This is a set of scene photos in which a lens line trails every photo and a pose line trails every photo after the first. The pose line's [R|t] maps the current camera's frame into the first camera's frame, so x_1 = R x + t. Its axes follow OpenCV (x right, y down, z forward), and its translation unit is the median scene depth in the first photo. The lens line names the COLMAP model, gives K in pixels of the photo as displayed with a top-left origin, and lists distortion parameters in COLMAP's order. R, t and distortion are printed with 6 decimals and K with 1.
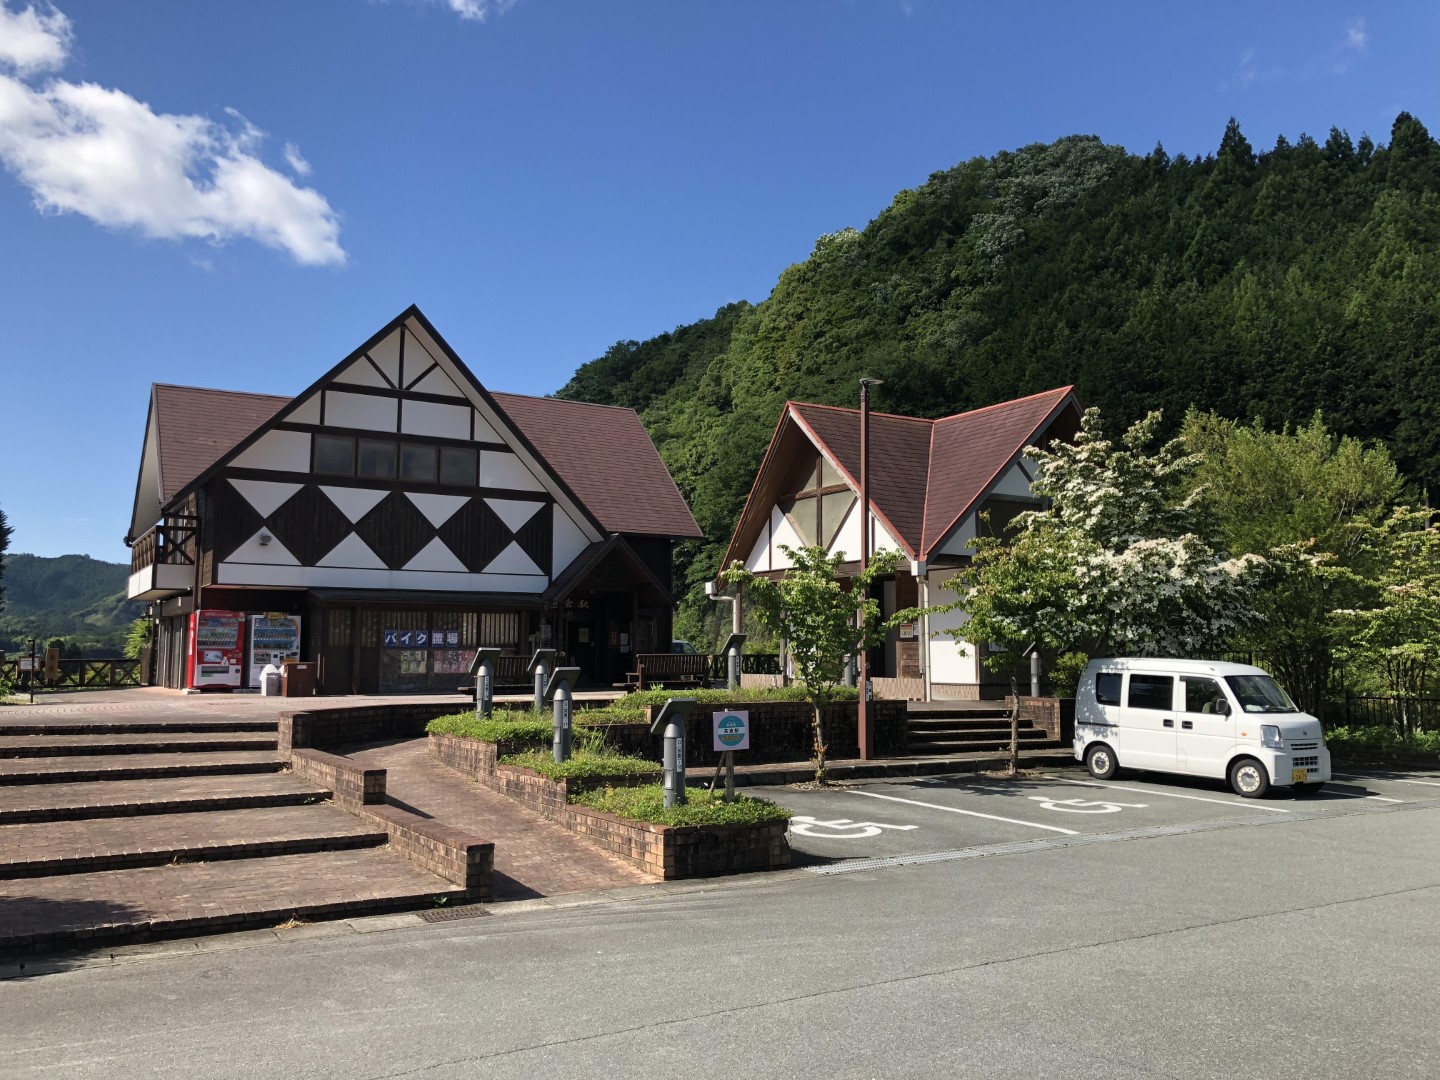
lens RADIAL K [[1182.5, 0, 719.2], [0, 1182.5, 554.1], [0, 0, 1]] dist [0.026383, 0.008009]
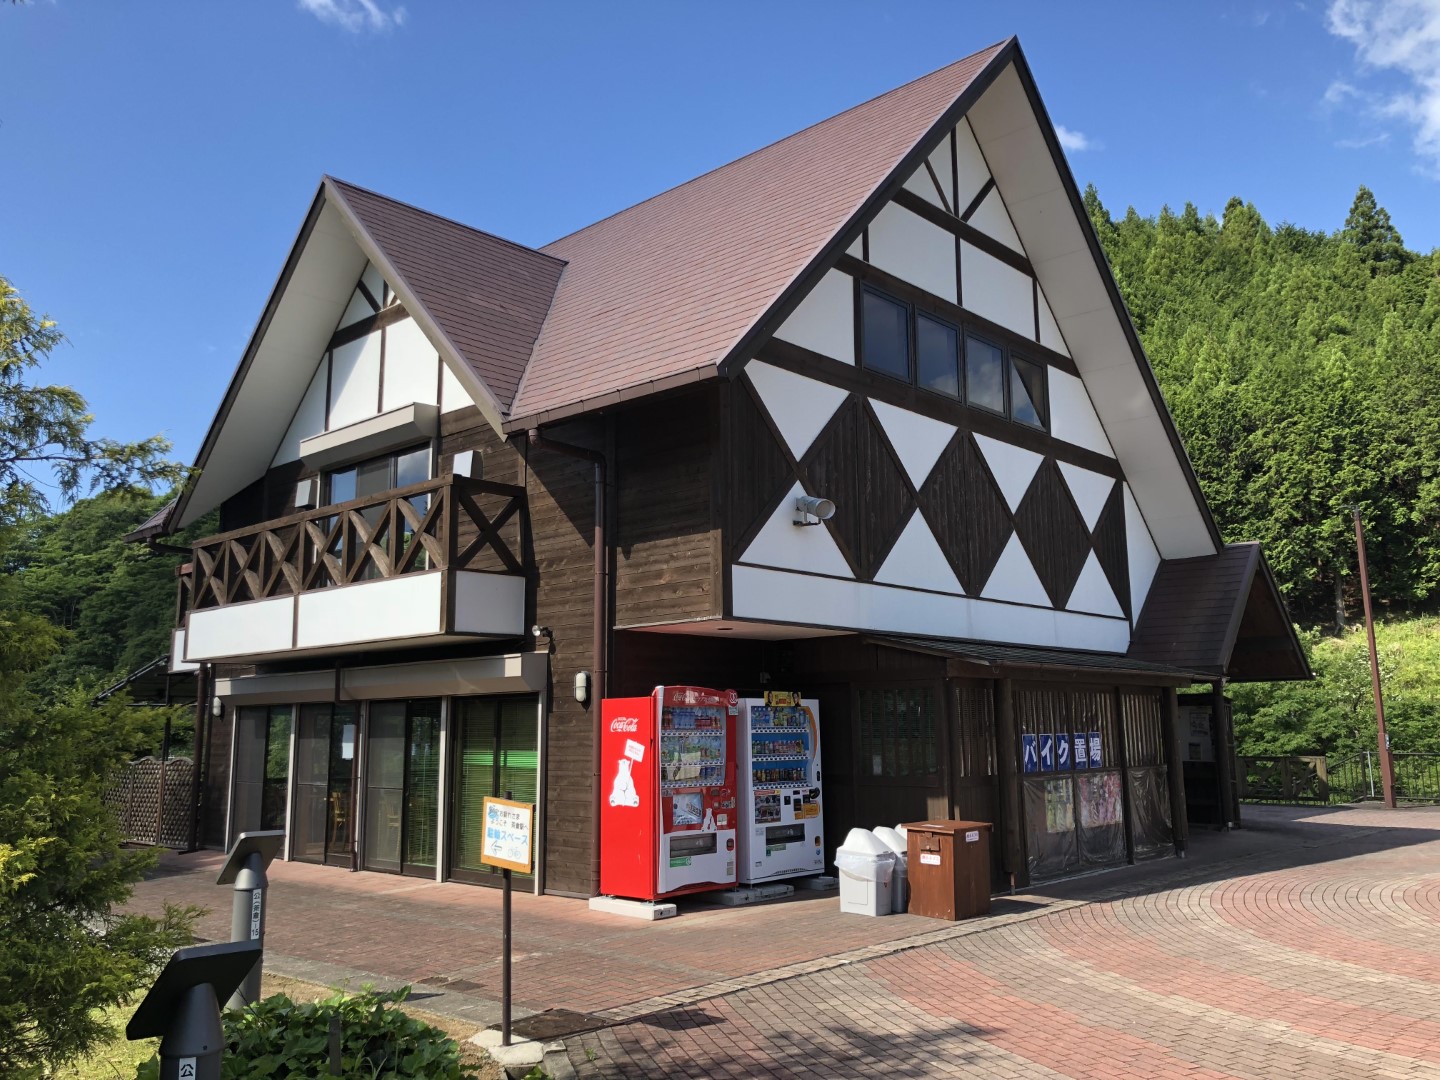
lens RADIAL K [[1182.5, 0, 715.4], [0, 1182.5, 536.5], [0, 0, 1]] dist [0.026383, 0.008009]
pose [[0.961982, 0.032063, 0.271223, -0.498694], [-0.011718, 0.997016, -0.076301, 0.026077], [-0.272860, 0.070222, 0.959487, 0.595572]]
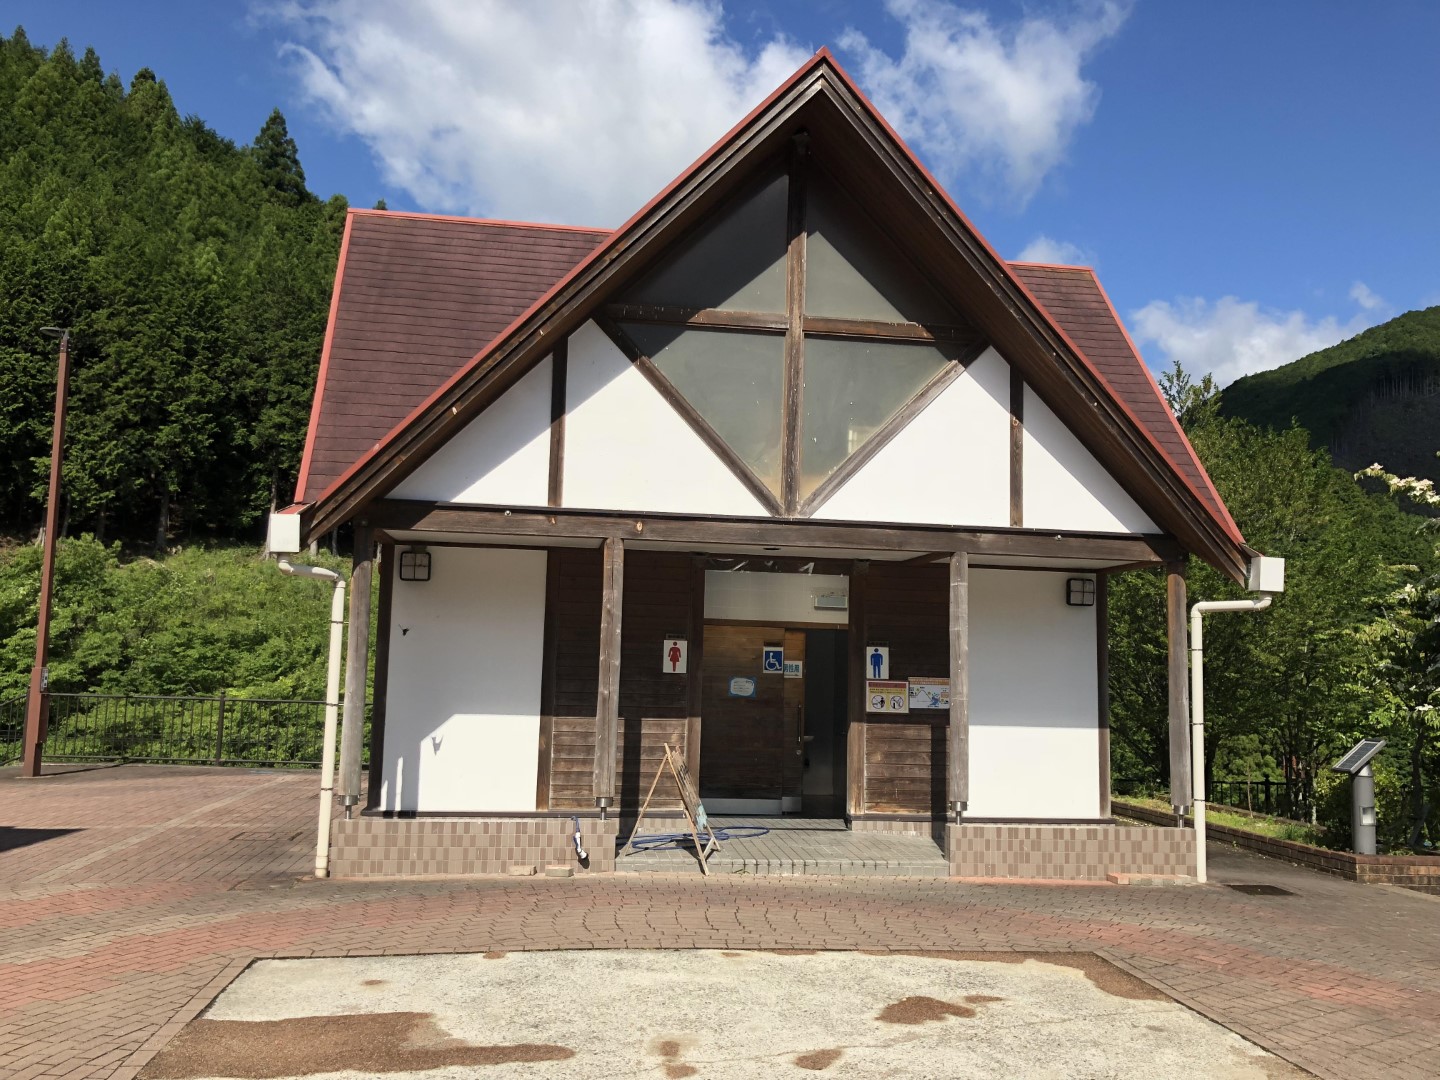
lens RADIAL K [[1182.5, 0, 722.2], [0, 1182.5, 537.9], [0, 0, 1]] dist [0.026383, 0.008009]
pose [[0.392150, 0.112082, 0.913048, -0.227498], [-0.110869, 0.991073, -0.074042, 0.039039], [-0.913196, -0.072193, 0.401075, 0.752754]]
